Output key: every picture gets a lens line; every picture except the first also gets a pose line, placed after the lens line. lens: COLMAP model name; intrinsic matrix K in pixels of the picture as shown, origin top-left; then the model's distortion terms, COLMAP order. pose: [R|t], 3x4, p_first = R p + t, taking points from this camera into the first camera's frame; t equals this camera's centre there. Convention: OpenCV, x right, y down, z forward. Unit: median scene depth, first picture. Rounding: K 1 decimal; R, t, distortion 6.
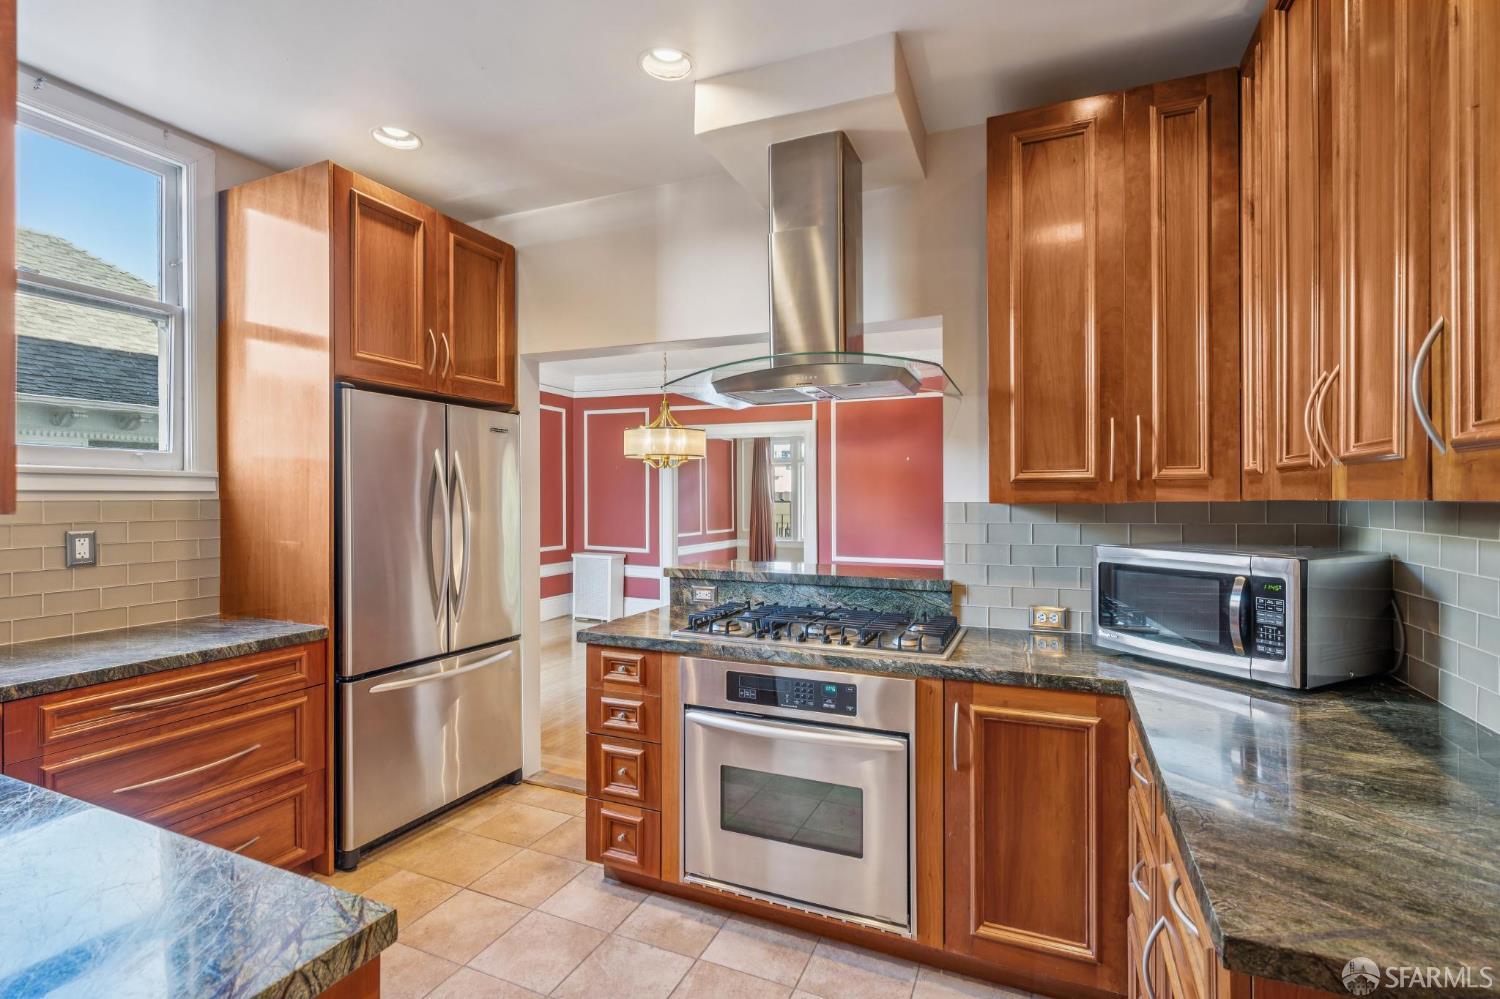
lens RADIAL K [[694.6, 0, 750.0], [0, 694.6, 499.5], [0, 0, 1]] dist [0.000665, -0.000030]
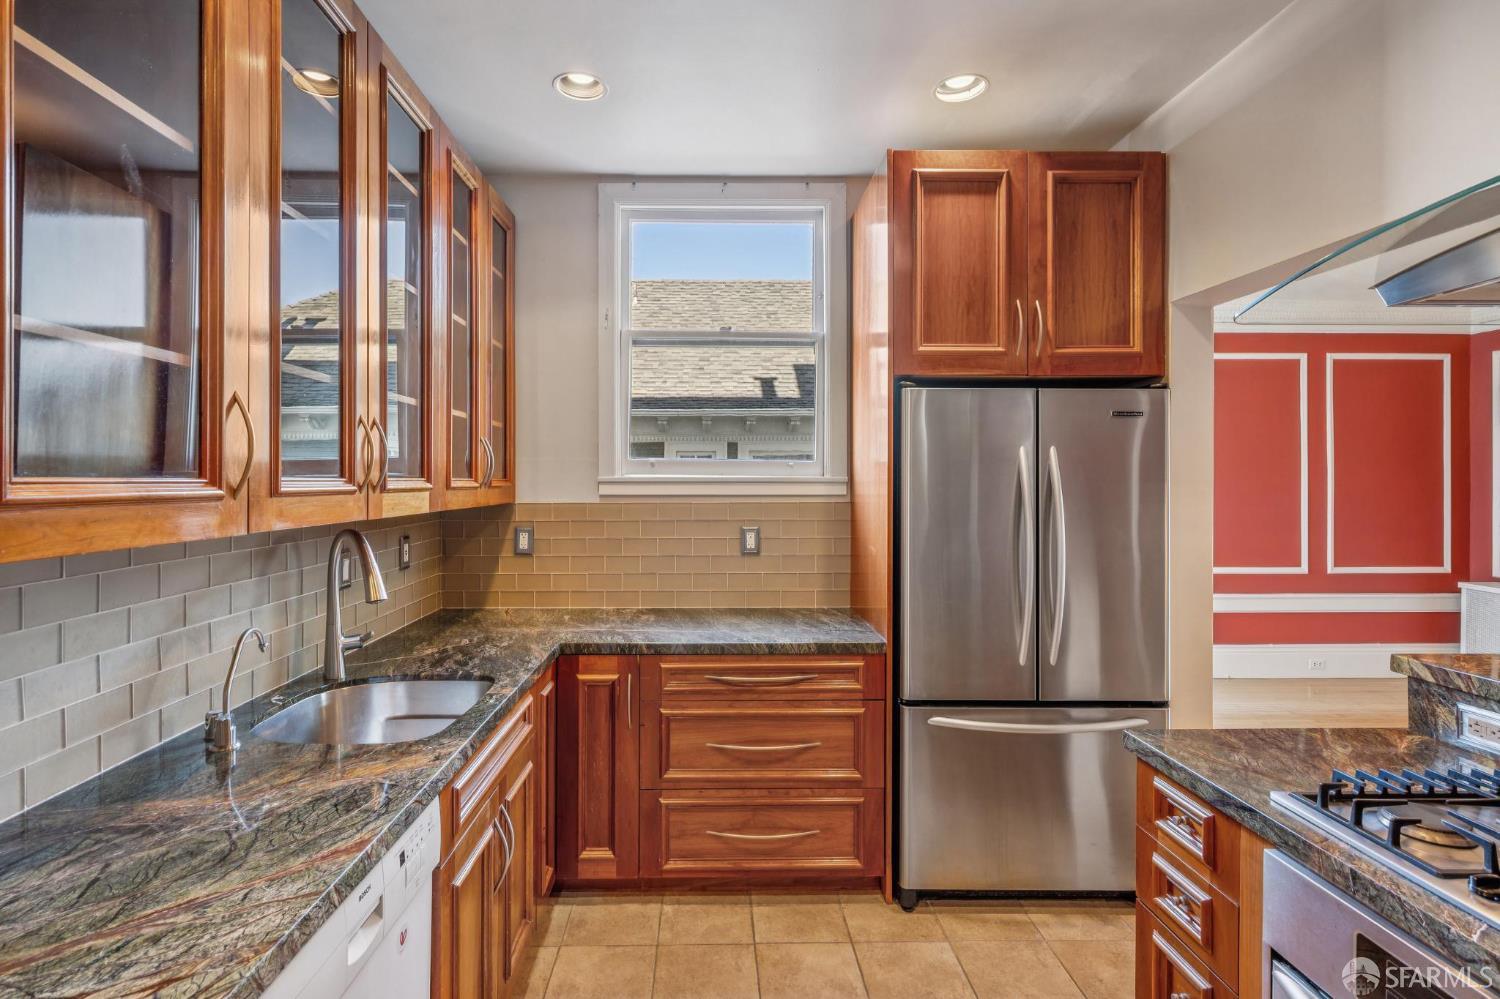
lens RADIAL K [[716.5, 0, 714.4], [0, 716.5, 483.3], [0, 0, 1]] dist [-0.003522, -0.000137]
pose [[0.410484, 0.004616, -0.911856, 0.177145], [-0.004698, 0.999985, 0.002948, -0.032921], [0.911856, 0.003074, 0.410499, 0.360983]]
